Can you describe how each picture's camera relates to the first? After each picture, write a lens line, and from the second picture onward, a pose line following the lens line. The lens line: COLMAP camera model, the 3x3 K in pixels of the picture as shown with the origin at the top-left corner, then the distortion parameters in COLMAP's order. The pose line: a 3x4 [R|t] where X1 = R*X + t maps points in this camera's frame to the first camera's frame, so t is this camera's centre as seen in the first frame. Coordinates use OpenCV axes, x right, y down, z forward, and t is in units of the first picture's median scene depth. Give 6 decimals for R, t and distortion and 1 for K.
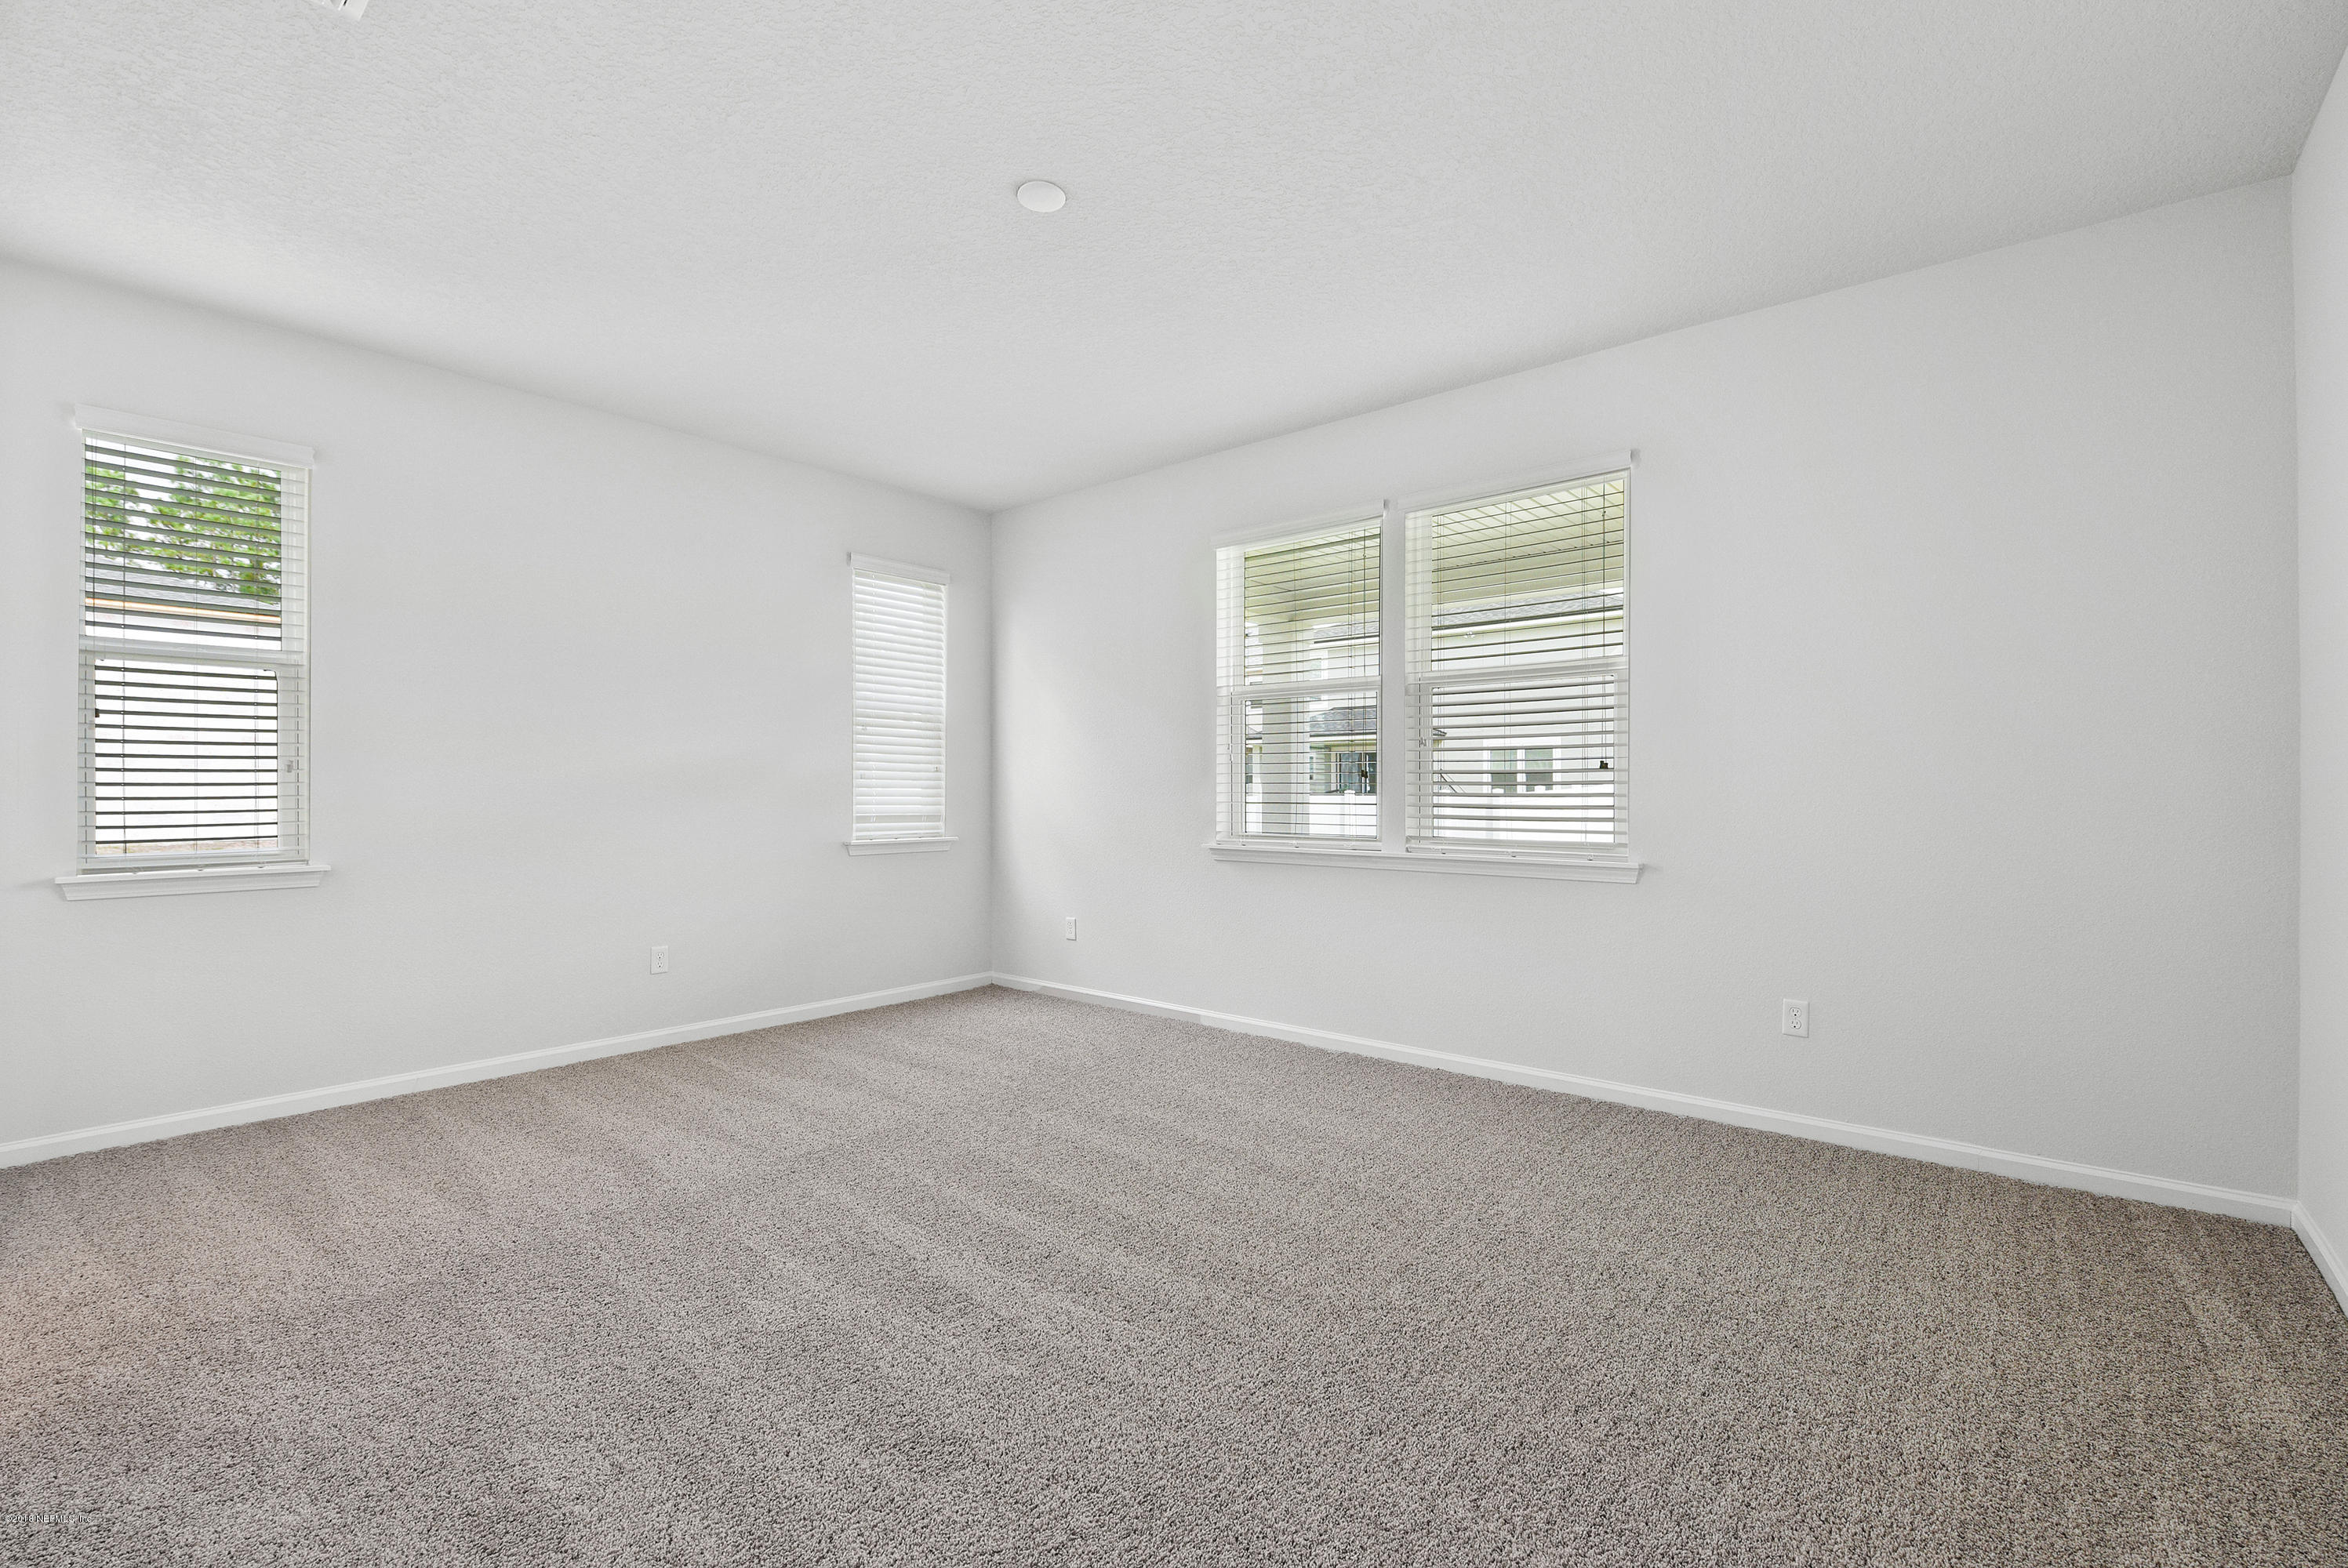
lens RADIAL K [[1002.4, 0, 1191.7], [0, 1002.4, 780.1], [0, 0, 1]] dist [-0.000676, -0.000204]
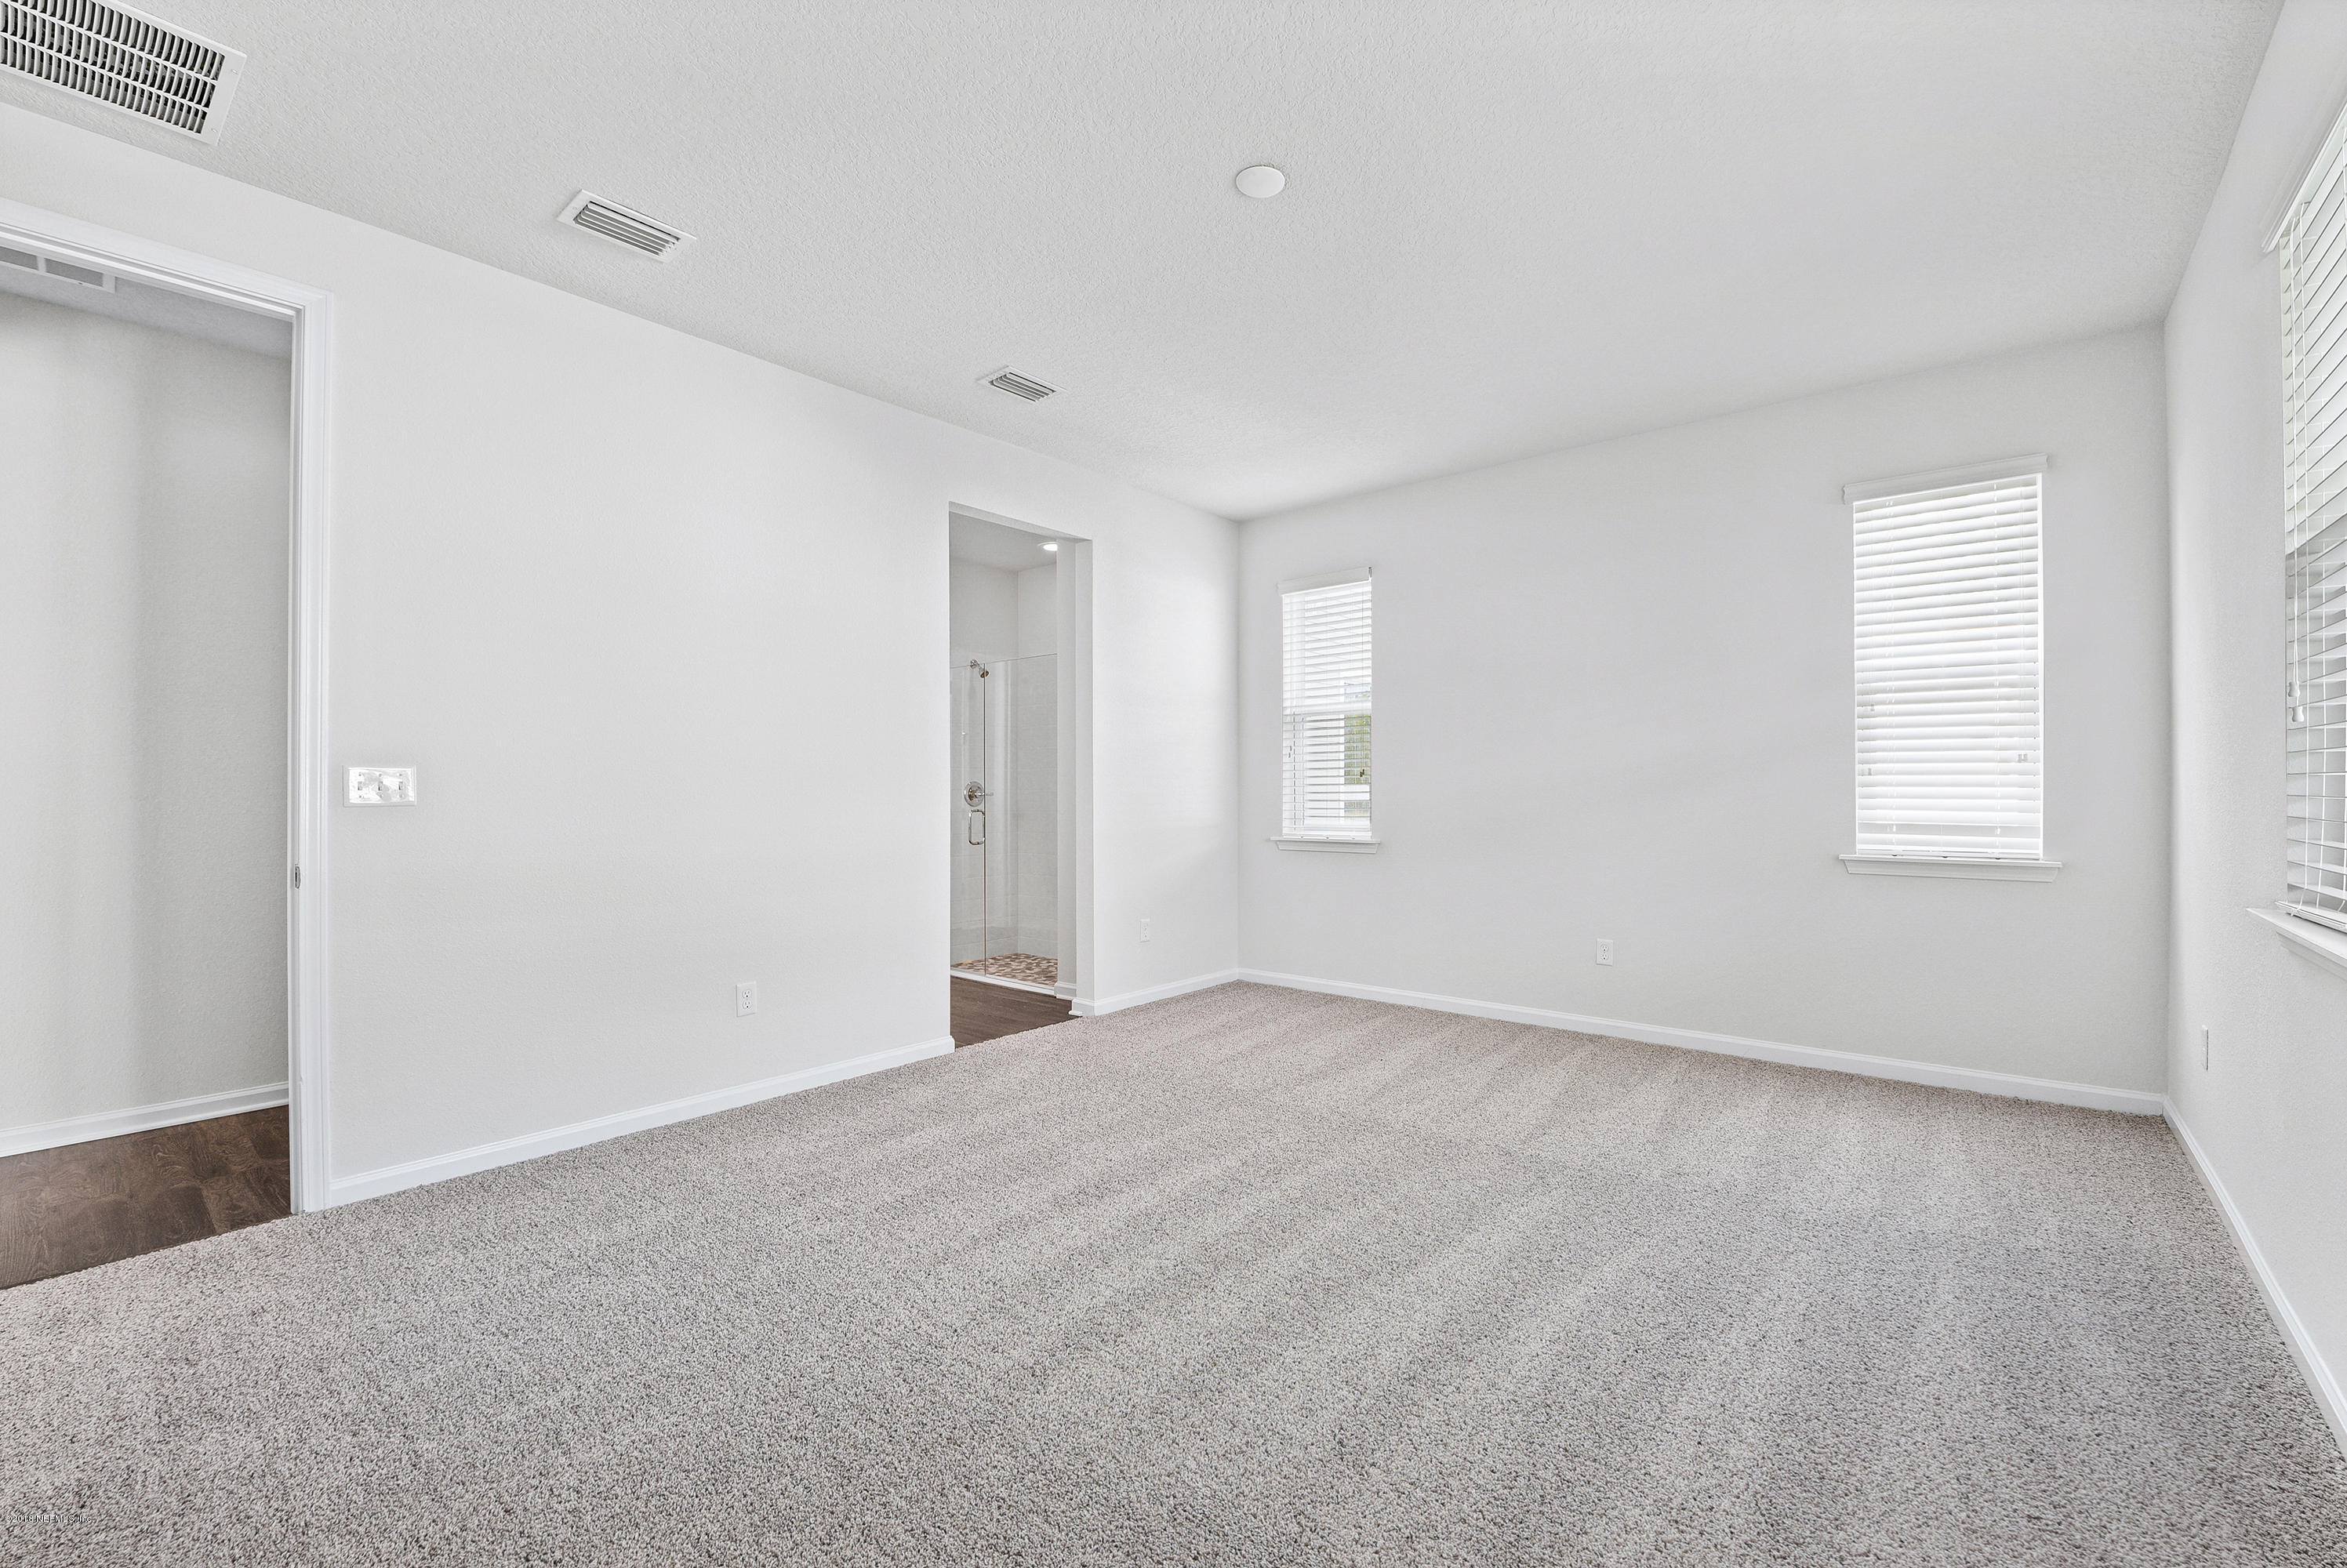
lens RADIAL K [[974.9, 0, 1185.2], [0, 974.9, 795.1], [0, 0, 1]] dist [-0.016440, -0.001667]
pose [[-0.013968, 0.004559, -0.999892, 0.508270], [0.016034, 0.999862, 0.004335, 0.003153], [0.999774, -0.015972, -0.014039, 0.596926]]
